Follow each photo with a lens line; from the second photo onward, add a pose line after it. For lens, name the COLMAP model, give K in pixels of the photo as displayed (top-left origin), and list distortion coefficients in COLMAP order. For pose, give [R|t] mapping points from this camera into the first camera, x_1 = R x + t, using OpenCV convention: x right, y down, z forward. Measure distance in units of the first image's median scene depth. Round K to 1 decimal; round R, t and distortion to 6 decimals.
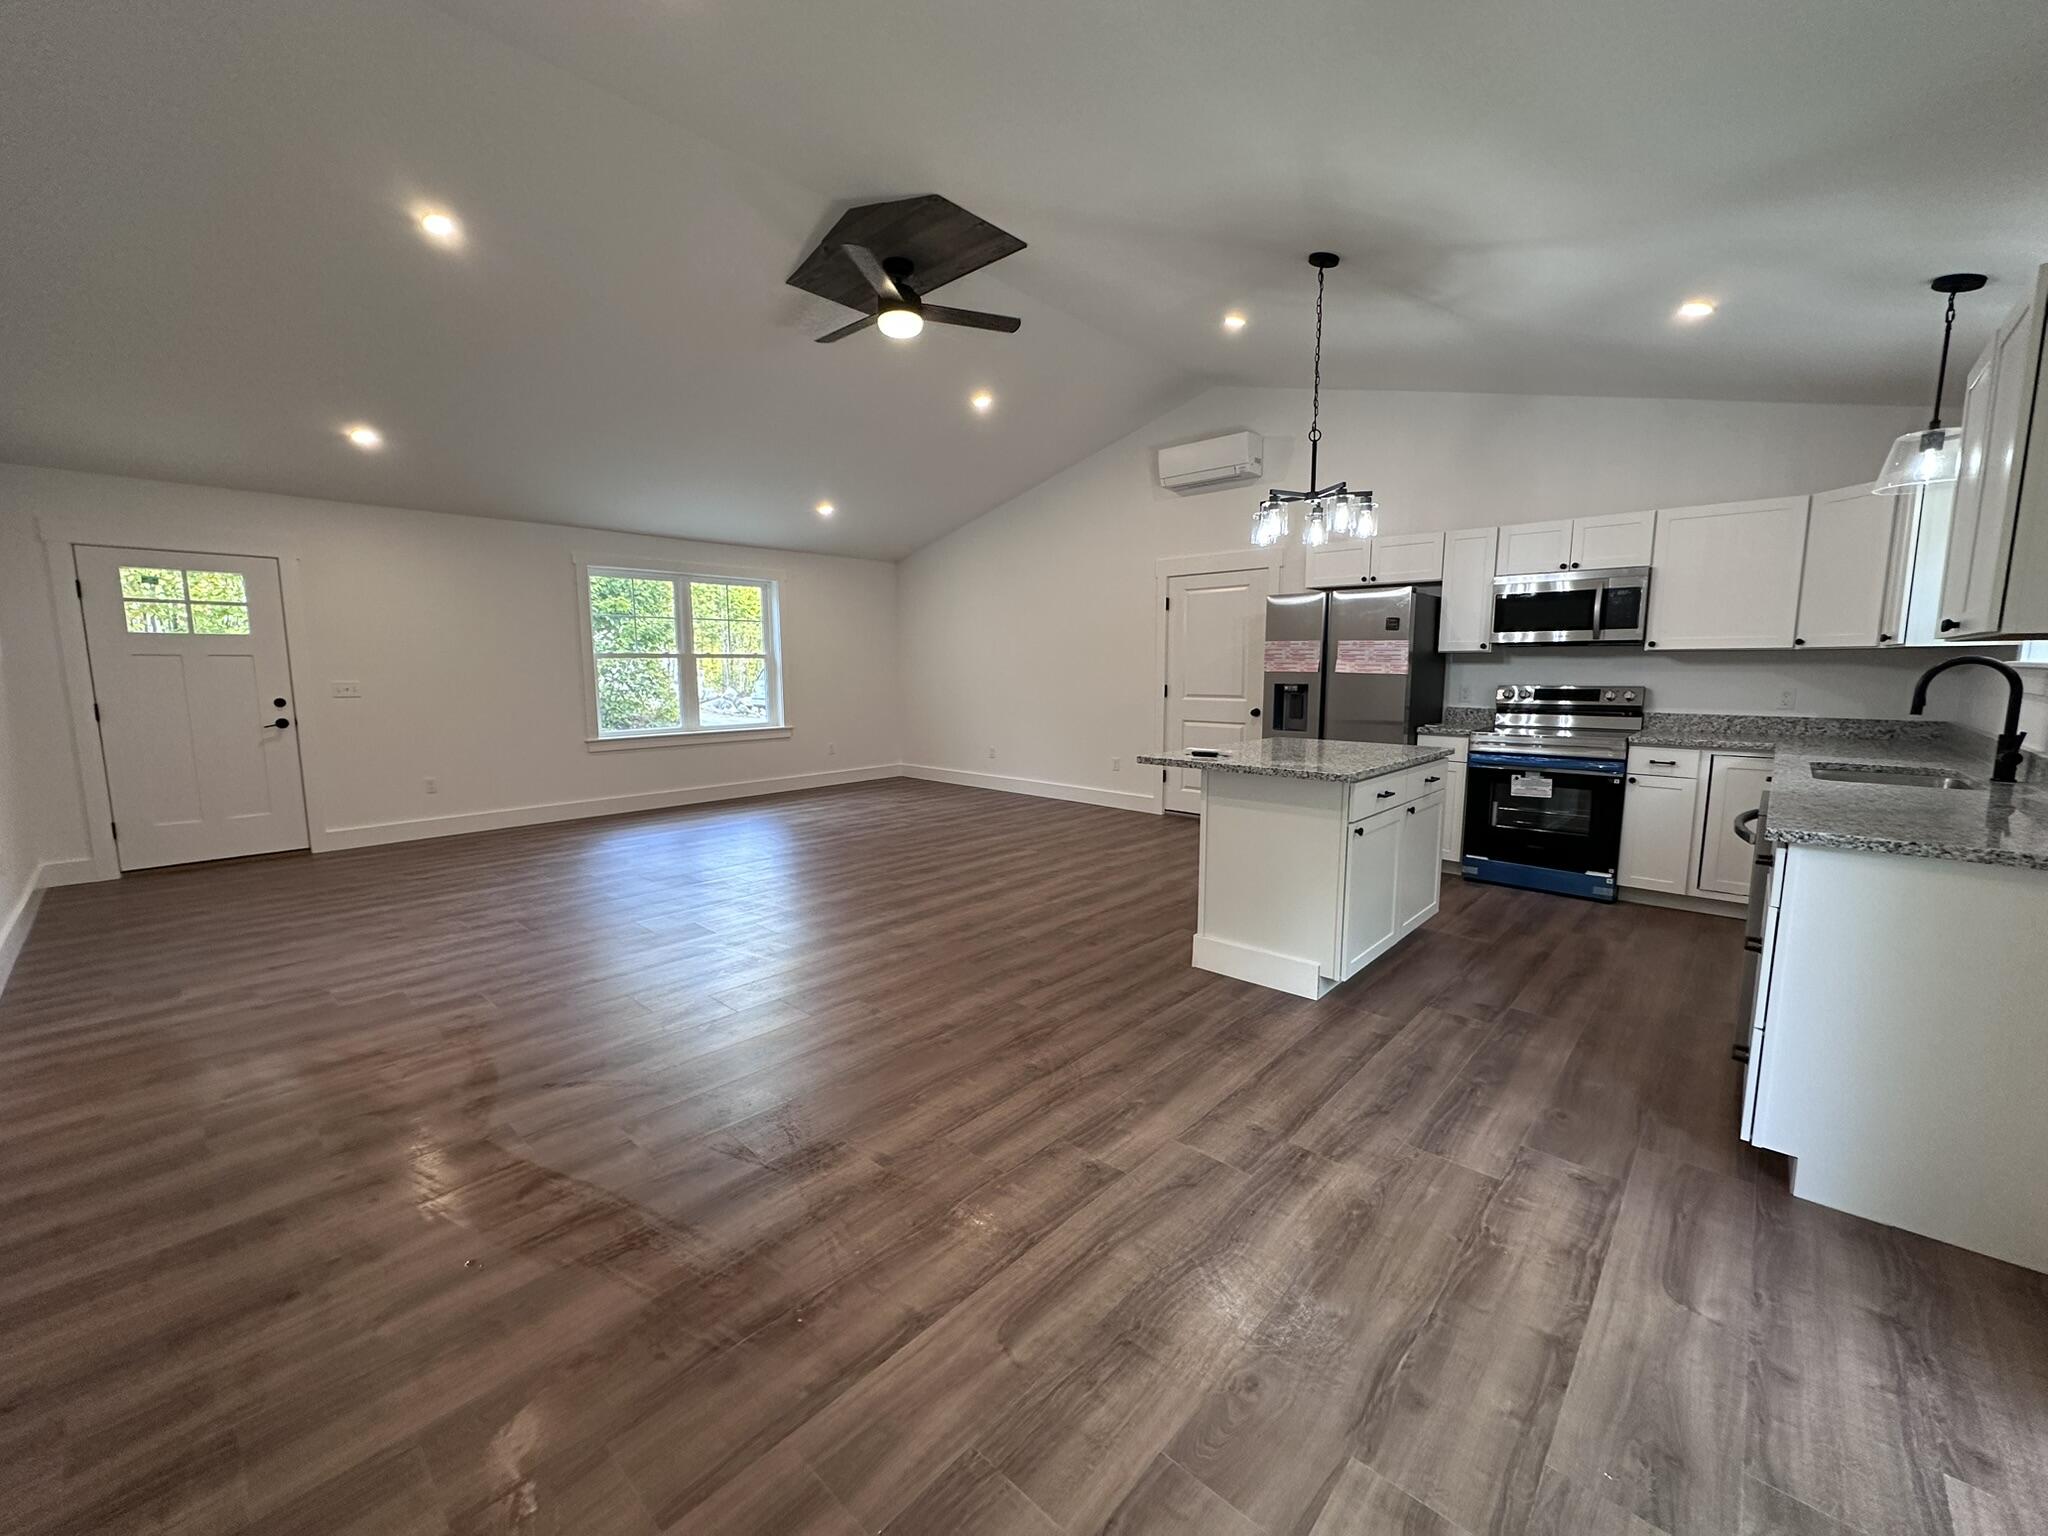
lens RADIAL K [[809.9, 0, 1019.8], [0, 809.9, 763.0], [0, 0, 1]] dist [-0.000623, 0.001424]
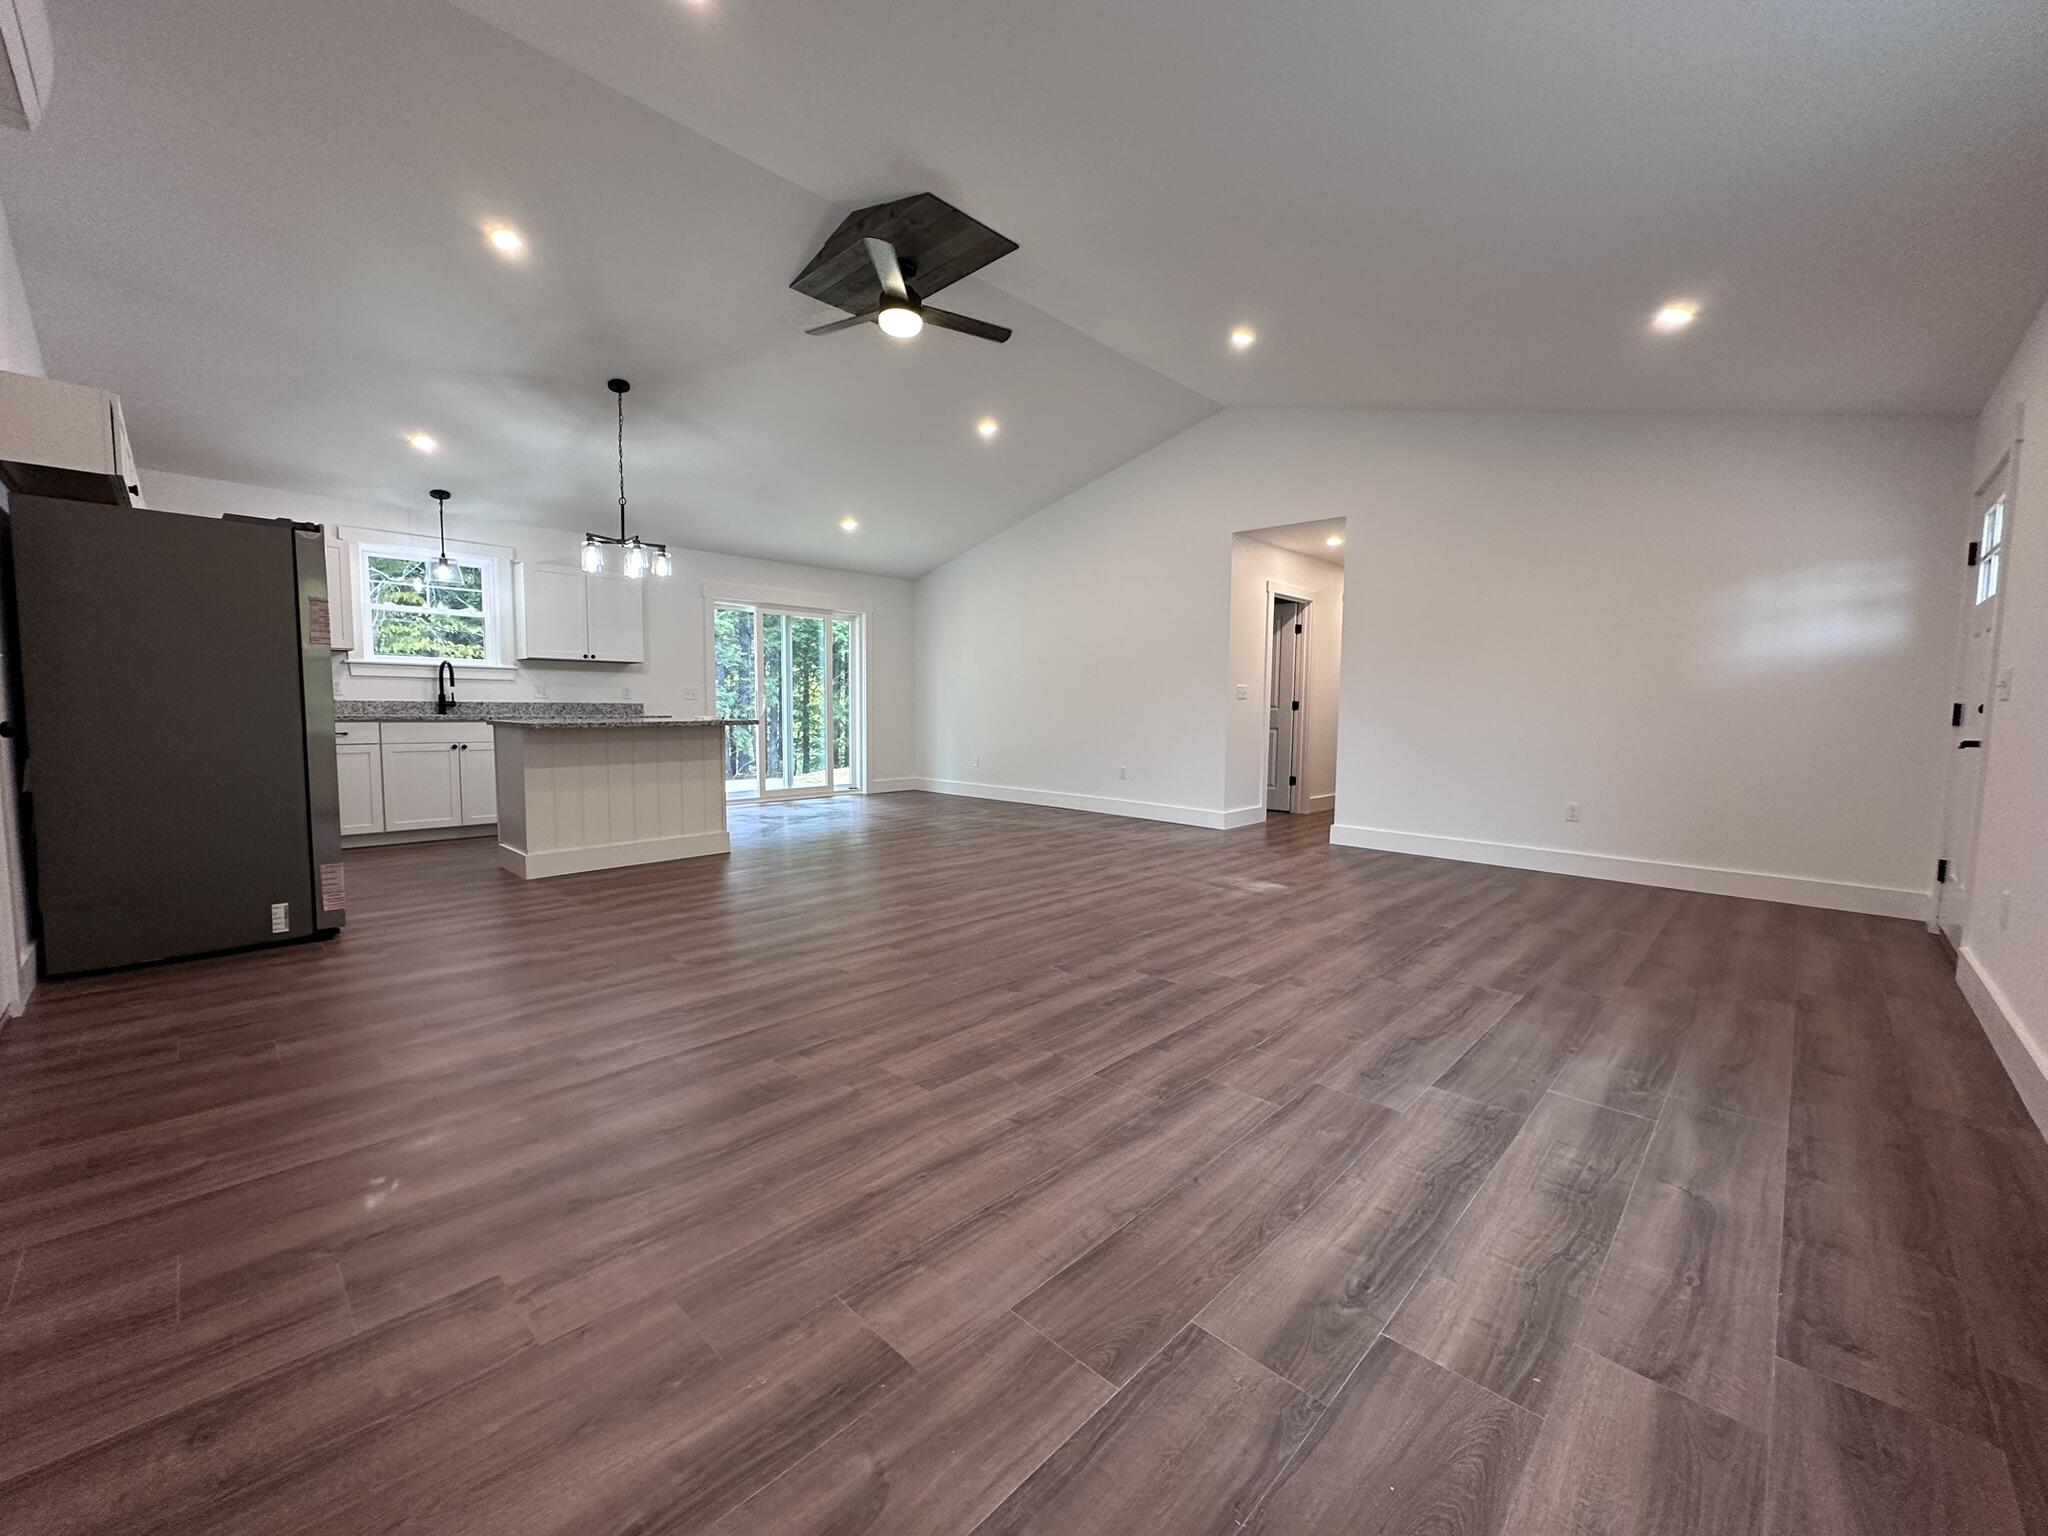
lens RADIAL K [[809.9, 0, 1027.9], [0, 809.9, 765.6], [0, 0, 1]] dist [-0.000623, 0.001424]
pose [[-0.999648, -0.007793, 0.025378, -0.347108], [-0.002738, 0.981108, 0.193442, -0.193649], [-0.026406, 0.193304, -0.980783, 2.186803]]
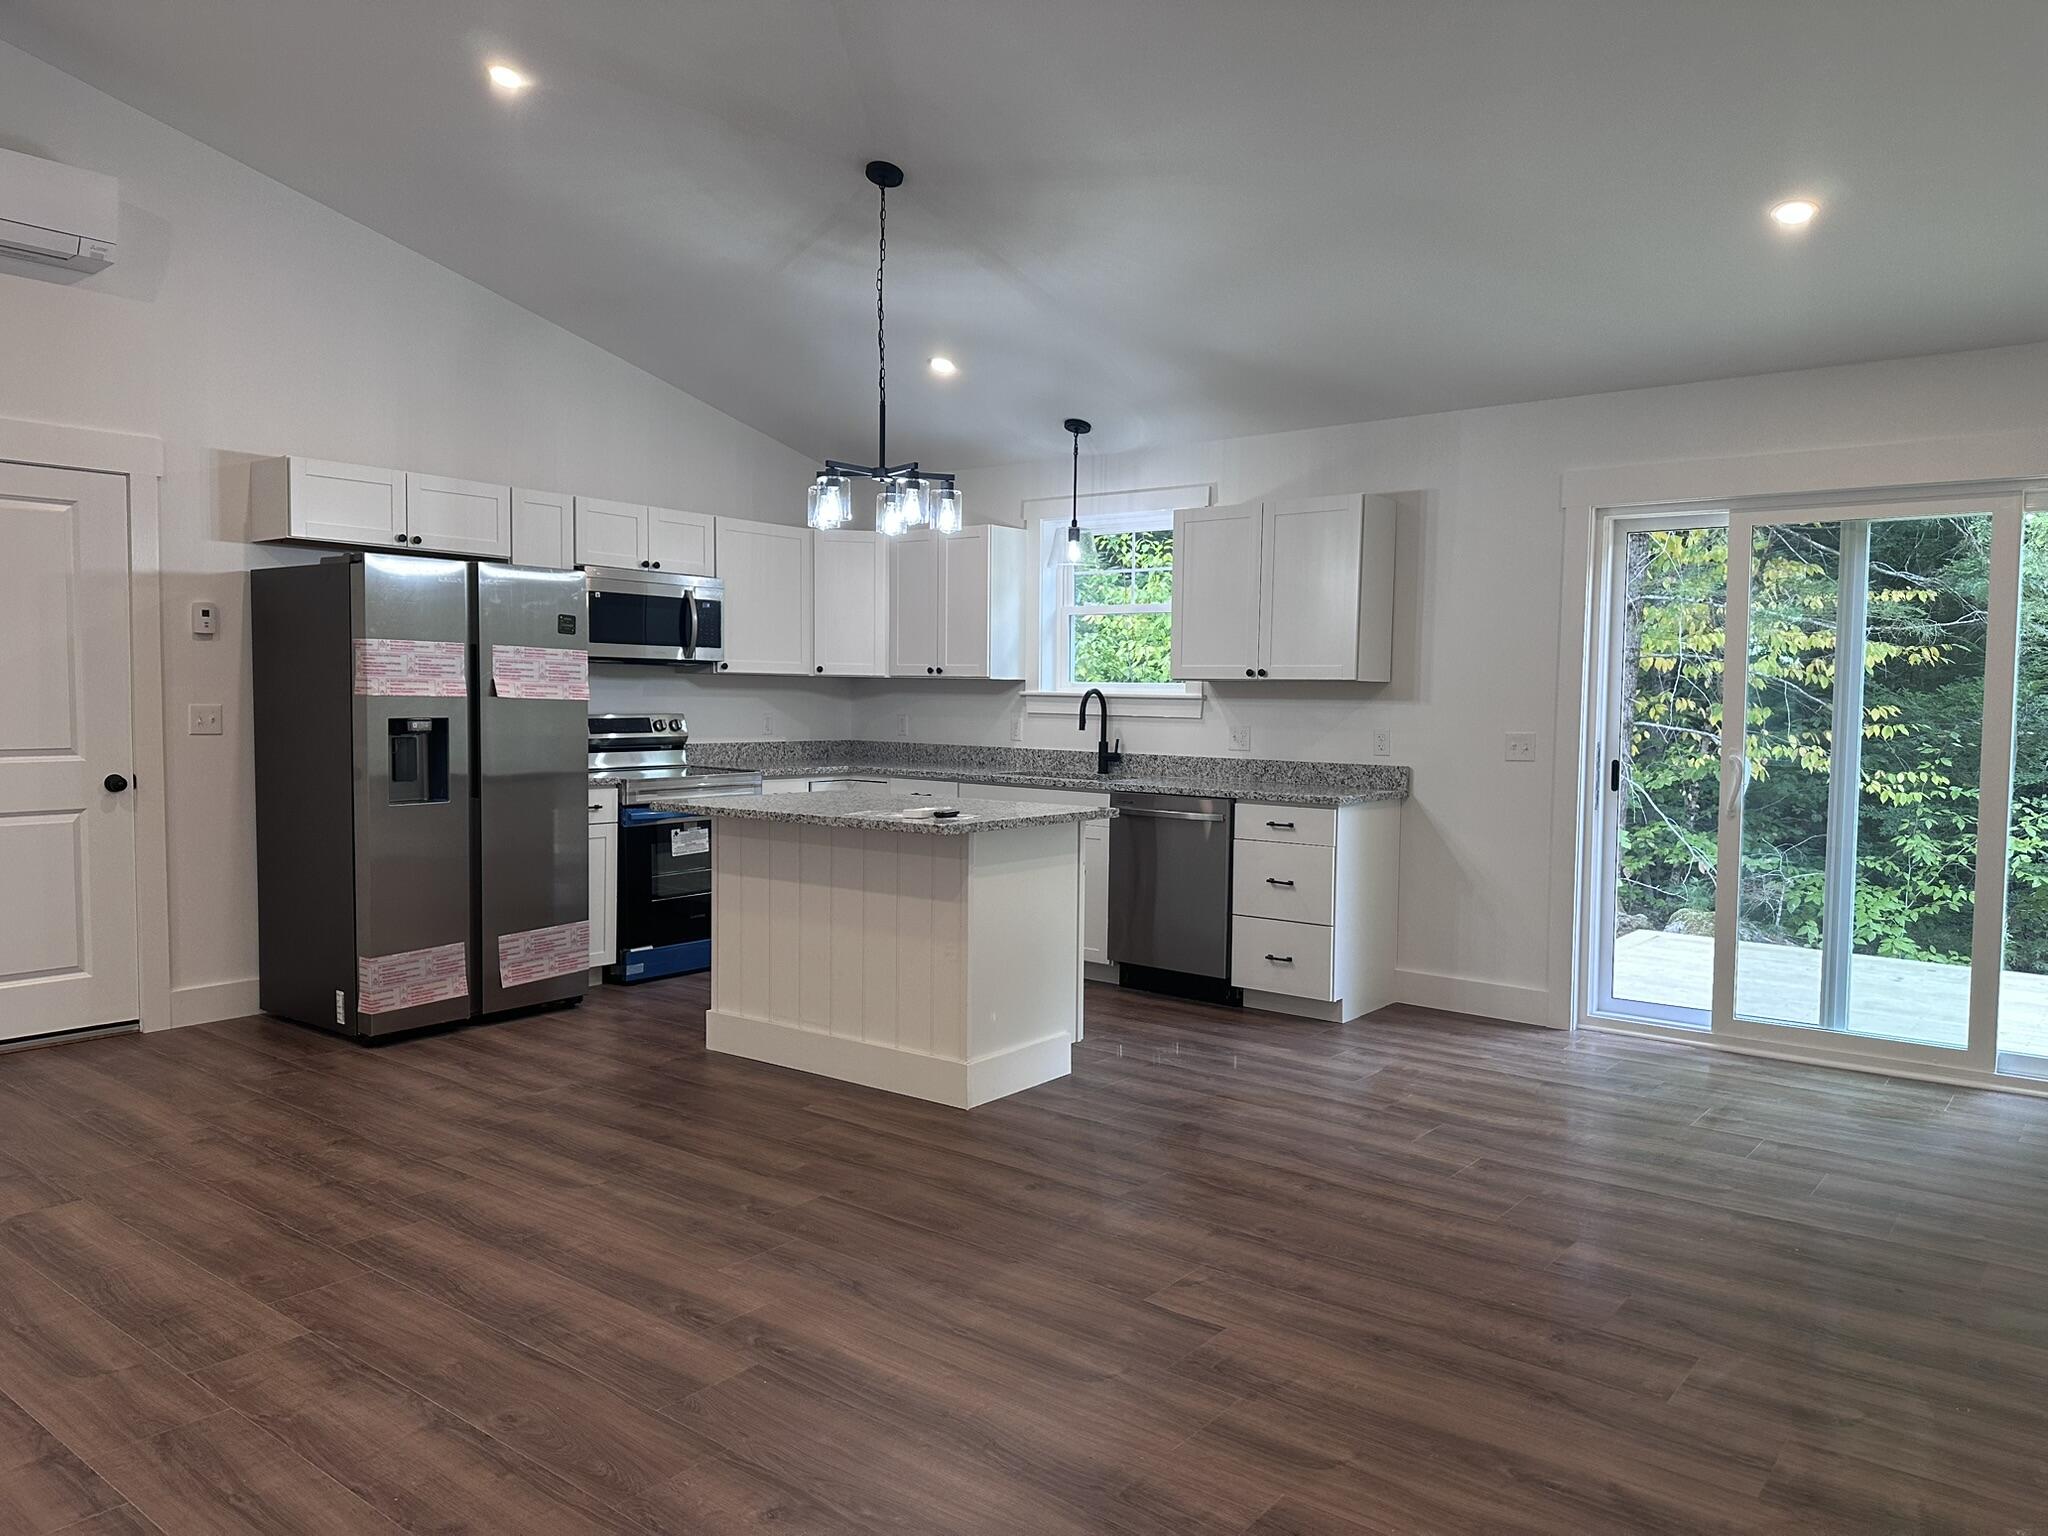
lens RADIAL K [[1432.6, 0, 1034.1], [0, 1432.6, 779.2], [0, 0, 1]] dist [0.044046, -0.019708]
pose [[-0.077160, -0.059152, 0.995262, -0.902011], [0.105898, 0.992105, 0.067175, -0.103396], [-0.991379, 0.110579, -0.070287, 0.871010]]
